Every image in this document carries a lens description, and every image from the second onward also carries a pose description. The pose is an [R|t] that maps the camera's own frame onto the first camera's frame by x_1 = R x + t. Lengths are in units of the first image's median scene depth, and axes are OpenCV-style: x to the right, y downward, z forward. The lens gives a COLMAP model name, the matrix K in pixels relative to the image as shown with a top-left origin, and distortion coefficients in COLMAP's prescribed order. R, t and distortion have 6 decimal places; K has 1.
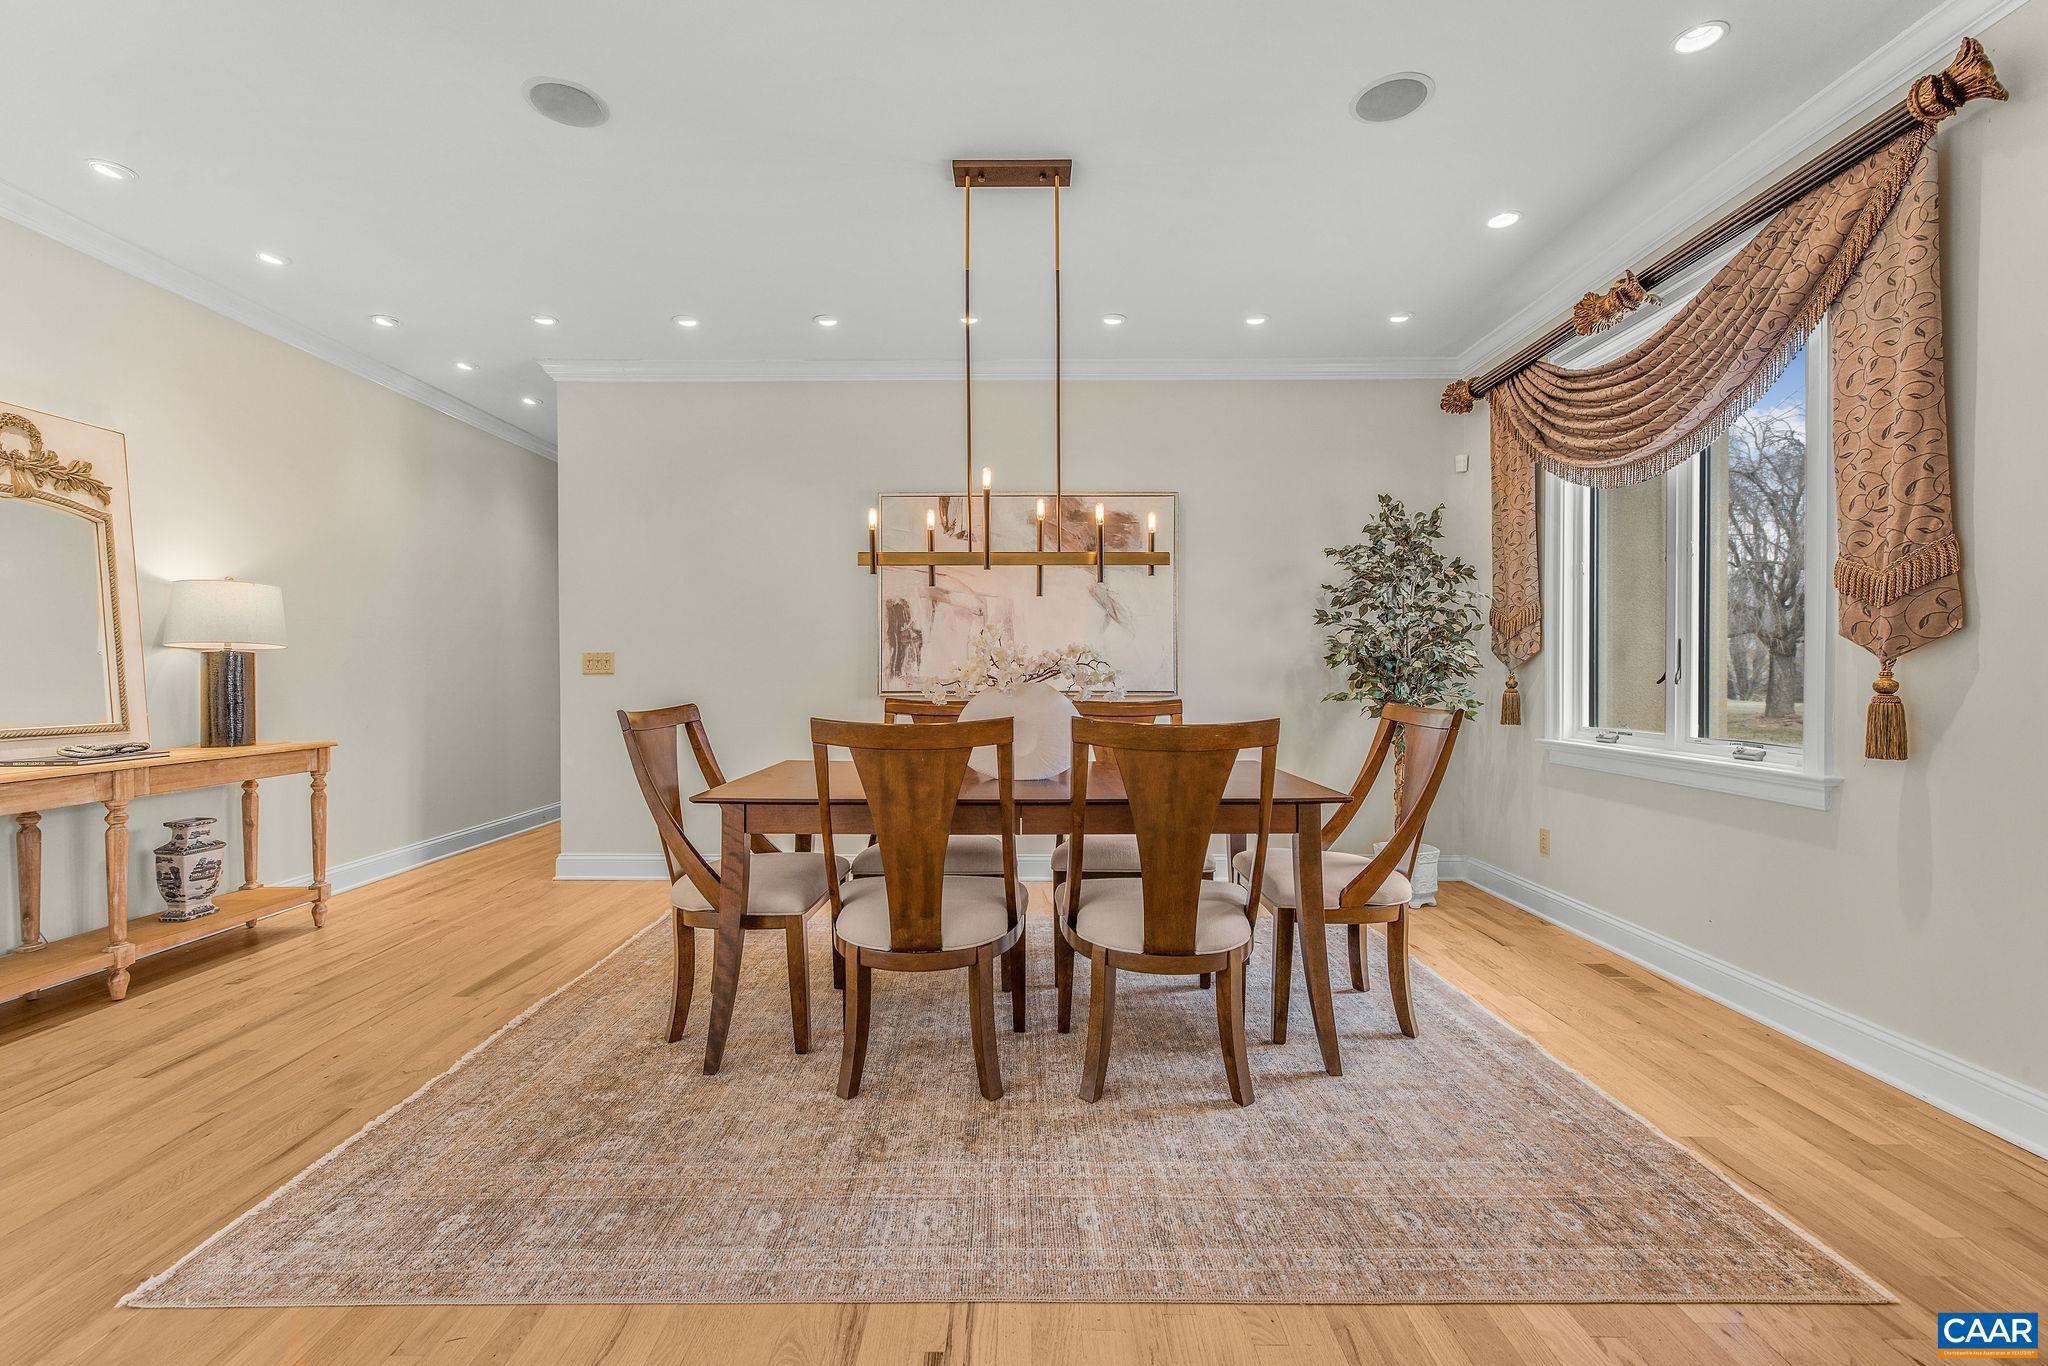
lens RADIAL K [[872.2, 0, 1005.6], [0, 872.2, 672.3], [0, 0, 1]] dist [0.002542, 0.000139]
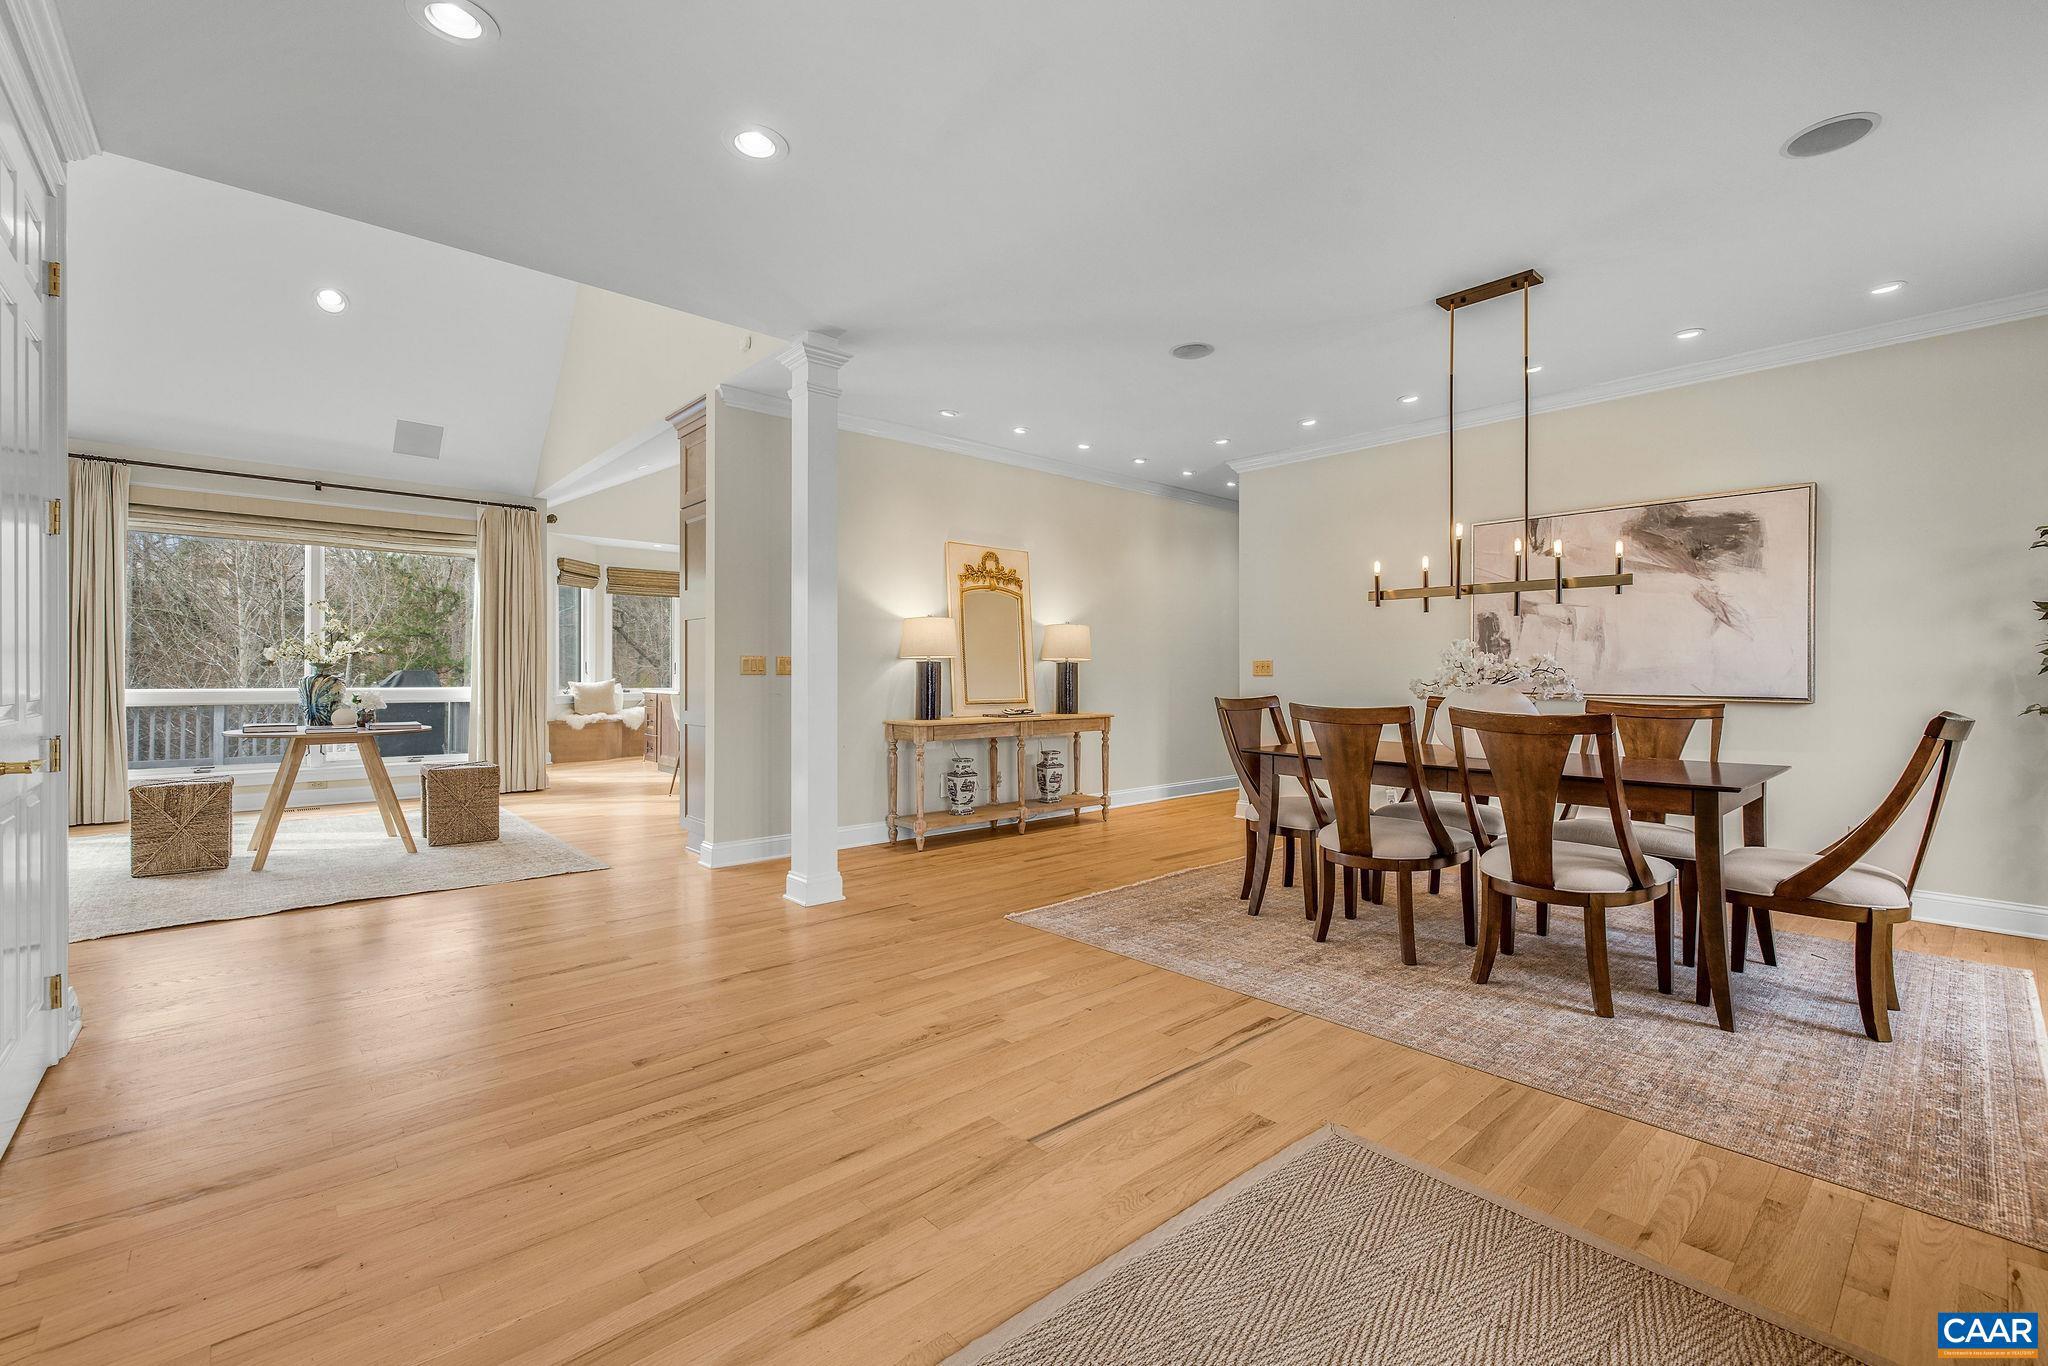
lens RADIAL K [[870.1, 0, 1015.8], [0, 870.1, 674.8], [0, 0, 1]] dist [0.001617, 0.000065]
pose [[0.668438, 0.004960, -0.743751, 0.485096], [-0.004619, 0.999986, 0.002518, -0.002438], [0.743753, 0.001753, 0.668452, -0.368557]]
